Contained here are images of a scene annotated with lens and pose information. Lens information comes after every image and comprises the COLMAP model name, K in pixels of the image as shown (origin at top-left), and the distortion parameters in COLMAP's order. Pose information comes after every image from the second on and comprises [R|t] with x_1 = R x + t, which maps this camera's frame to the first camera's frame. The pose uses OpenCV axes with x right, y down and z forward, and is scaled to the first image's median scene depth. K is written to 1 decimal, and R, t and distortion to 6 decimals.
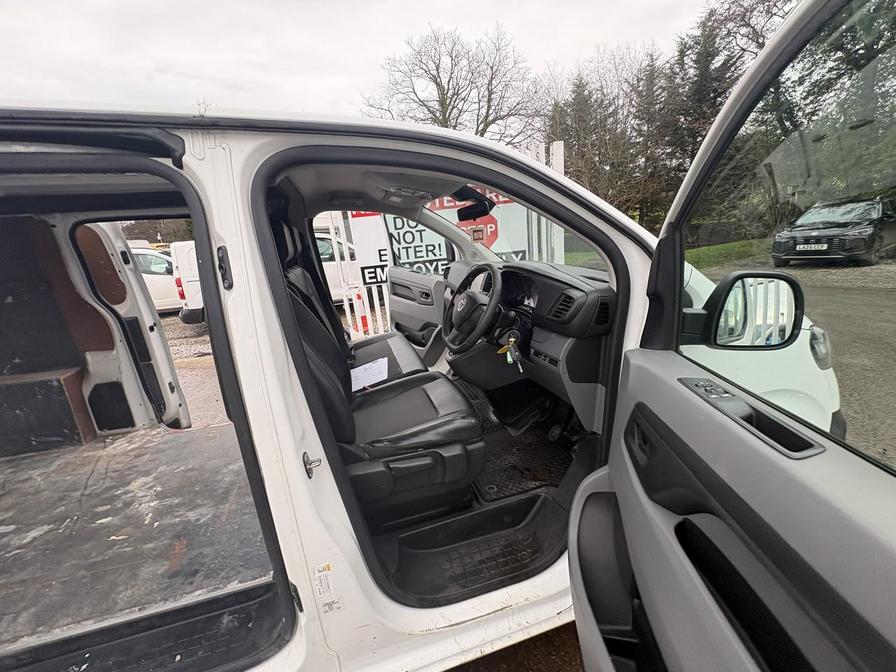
lens RADIAL K [[358.1, 0, 442.8], [0, 358.1, 338.3], [0, 0, 1]] dist [0.000620, -0.000249]
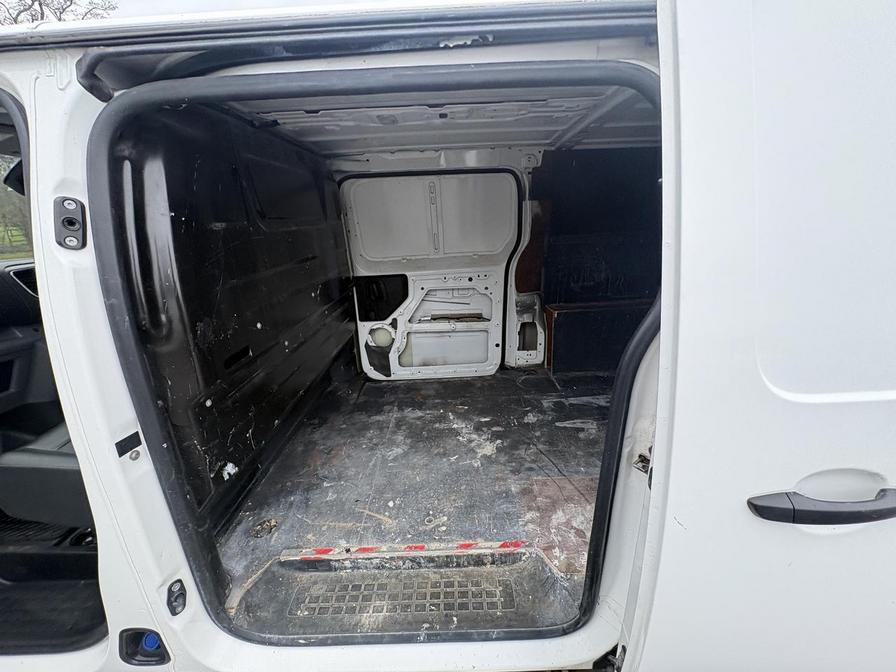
lens RADIAL K [[358.1, 0, 442.5], [0, 358.1, 338.6], [0, 0, 1]] dist [0.000620, -0.000249]
pose [[-0.954298, -0.002526, 0.298847, -0.813257], [0.168427, 0.821495, 0.544774, -0.293708], [-0.246877, 0.570211, -0.783525, 1.281880]]
